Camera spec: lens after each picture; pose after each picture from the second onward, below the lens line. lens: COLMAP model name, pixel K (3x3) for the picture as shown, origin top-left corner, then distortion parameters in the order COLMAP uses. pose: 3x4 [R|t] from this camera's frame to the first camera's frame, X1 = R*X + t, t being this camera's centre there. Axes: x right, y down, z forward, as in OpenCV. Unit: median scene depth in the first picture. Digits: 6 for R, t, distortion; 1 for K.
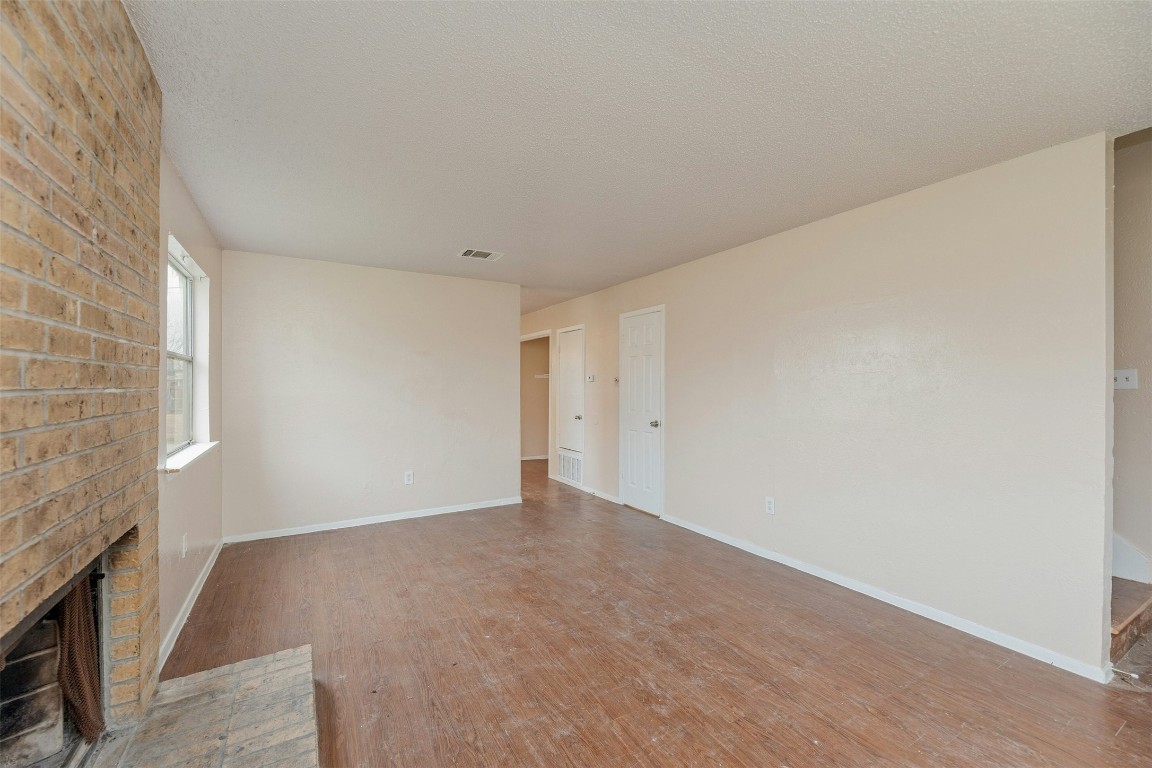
lens RADIAL K [[478.5, 0, 575.2], [0, 478.5, 384.4], [0, 0, 1]] dist [-0.003090, -0.000376]
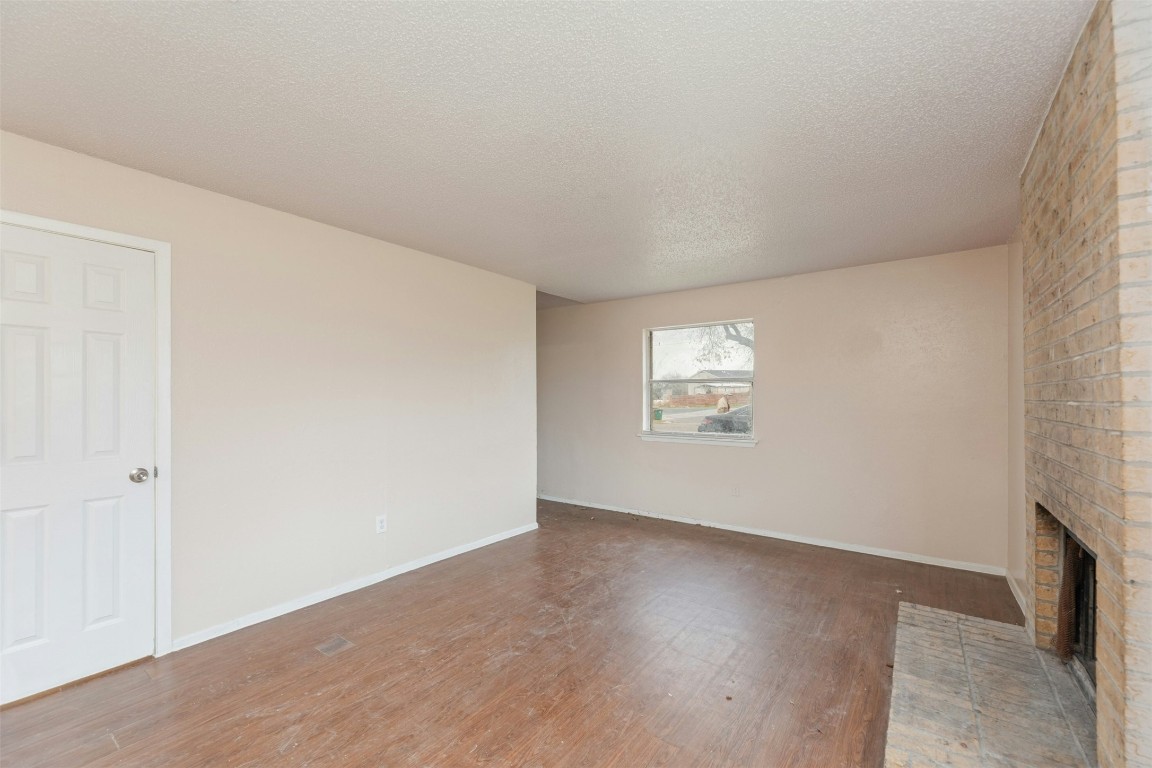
lens RADIAL K [[478.5, 0, 573.8], [0, 478.5, 392.9], [0, 0, 1]] dist [-0.003090, -0.000376]
pose [[-0.410093, 0.006252, 0.912022, -0.802133], [-0.002787, 0.999963, -0.008108, 0.000246], [-0.912040, -0.005867, -0.410060, 1.358603]]
